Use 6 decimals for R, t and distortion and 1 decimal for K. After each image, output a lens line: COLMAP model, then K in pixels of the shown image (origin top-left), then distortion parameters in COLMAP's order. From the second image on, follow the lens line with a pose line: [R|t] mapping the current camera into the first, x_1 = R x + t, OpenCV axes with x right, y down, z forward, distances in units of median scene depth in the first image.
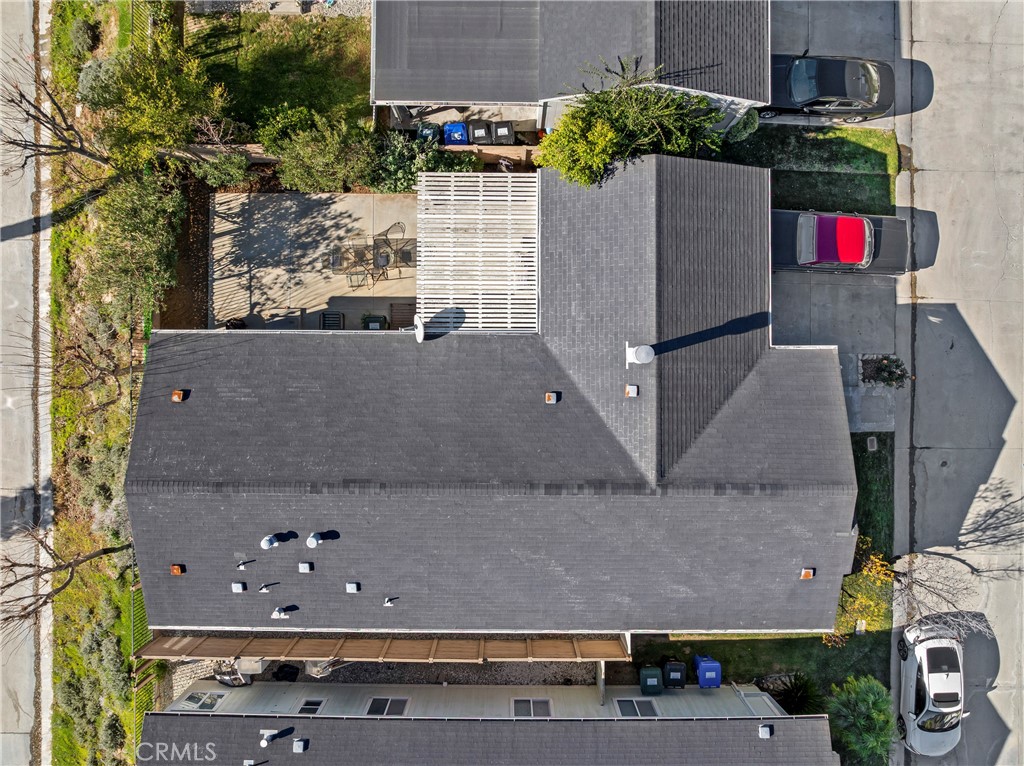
lens RADIAL K [[739.6, 0, 512.0], [0, 739.6, 383.0], [0, 0, 1]] dist [-0.030356, -0.000564]
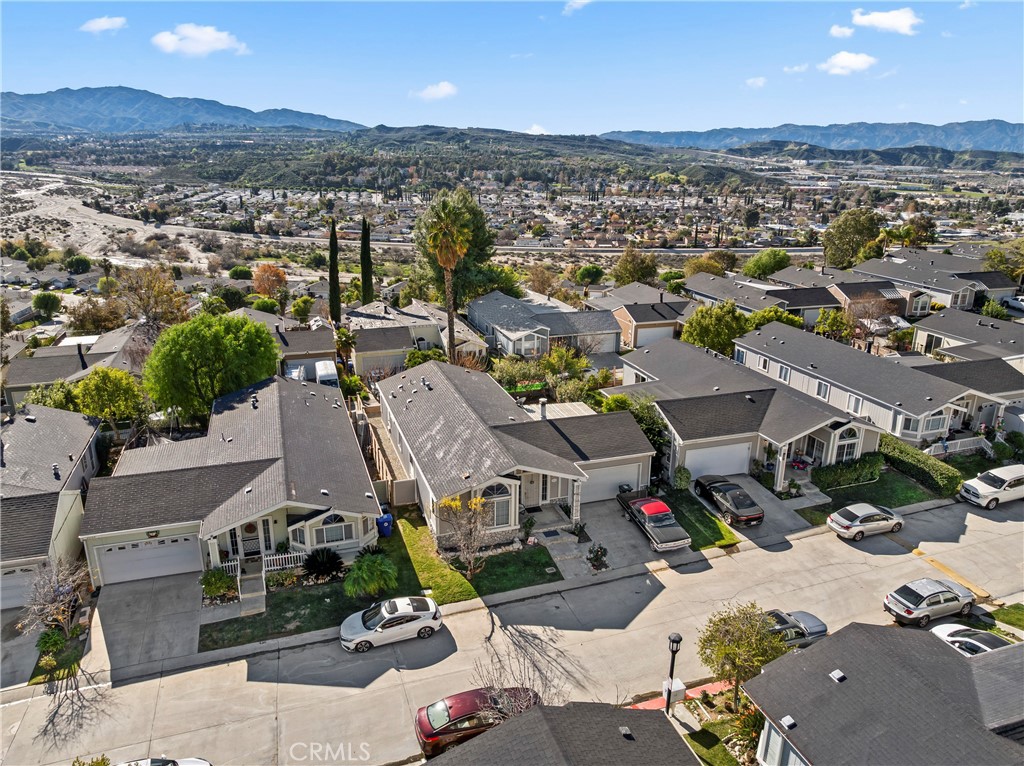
lens RADIAL K [[714.2, 0, 512.0], [0, 714.2, 383.0], [0, 0, 1]] dist [-0.022982, -0.000458]
pose [[0.325779, 0.299718, -0.896681, 1.621289], [-0.945441, 0.106307, -0.307961, 0.551735], [0.003022, 0.948086, 0.317999, 0.188753]]
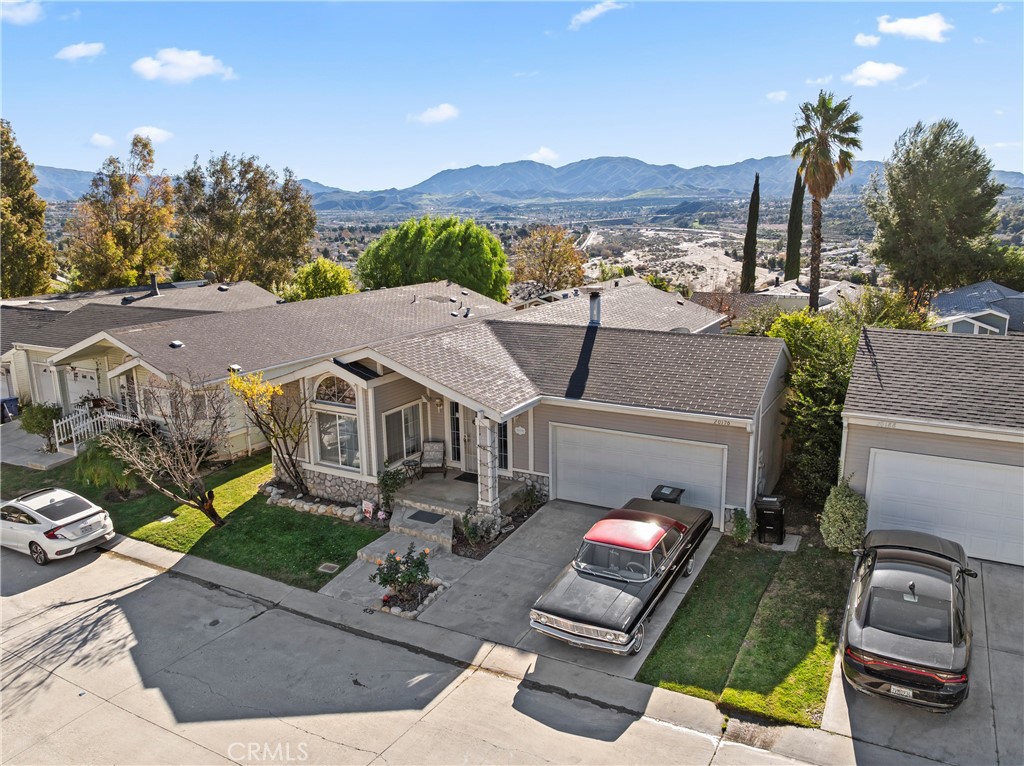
lens RADIAL K [[739.6, 0, 512.0], [0, 739.6, 383.0], [0, 0, 1]] dist [-0.030356, -0.000564]
pose [[-0.483040, 0.204213, -0.851452, 0.947146], [-0.875058, -0.078423, 0.477623, -0.376178], [0.030763, 0.975780, 0.216579, 0.685215]]
